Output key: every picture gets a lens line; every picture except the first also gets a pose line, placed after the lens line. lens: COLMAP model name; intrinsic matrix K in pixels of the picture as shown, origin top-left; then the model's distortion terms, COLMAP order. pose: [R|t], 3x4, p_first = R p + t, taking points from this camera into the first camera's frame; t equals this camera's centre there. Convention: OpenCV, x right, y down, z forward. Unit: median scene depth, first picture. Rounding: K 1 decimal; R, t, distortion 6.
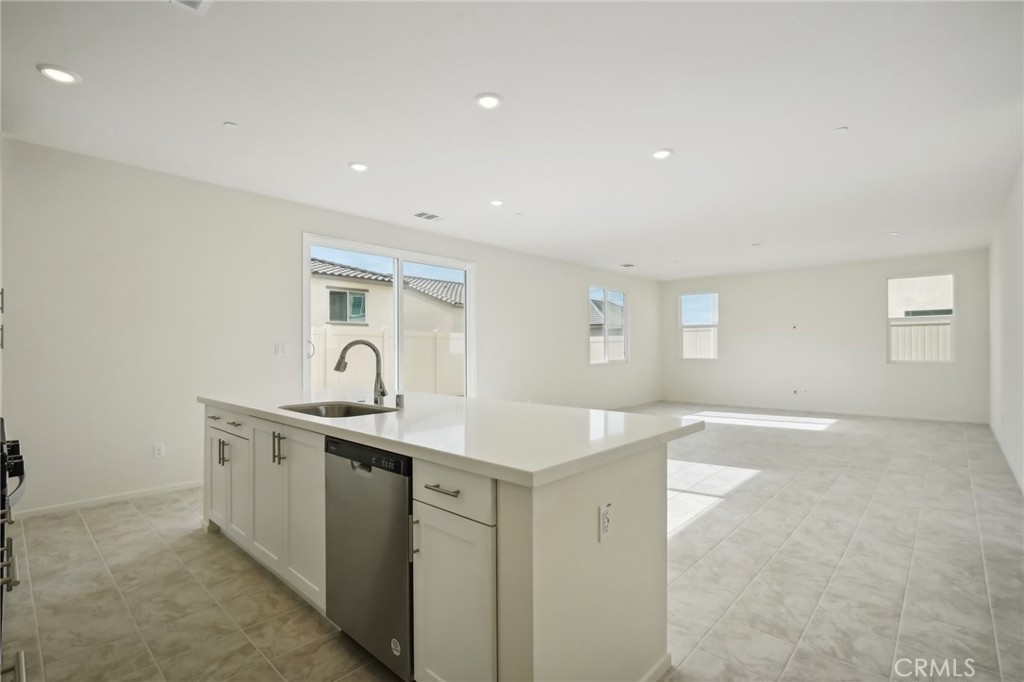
lens RADIAL K [[477.0, 0, 512.5], [0, 477.0, 346.3], [0, 0, 1]] dist [-0.001953, -0.000195]
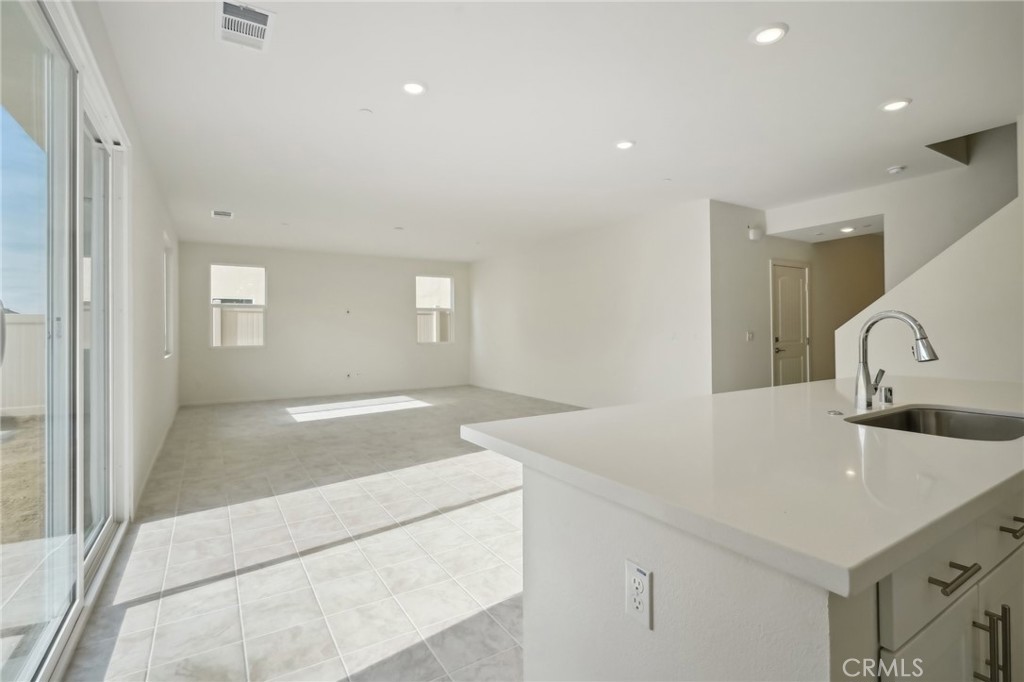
lens RADIAL K [[477.0, 0, 512.5], [0, 477.0, 346.3], [0, 0, 1]] dist [-0.001953, -0.000195]
pose [[0.257975, -0.032938, 0.965590, -0.343689], [0.001826, 0.999434, 0.033605, -0.000616], [-0.966150, -0.006906, 0.257889, 0.439924]]
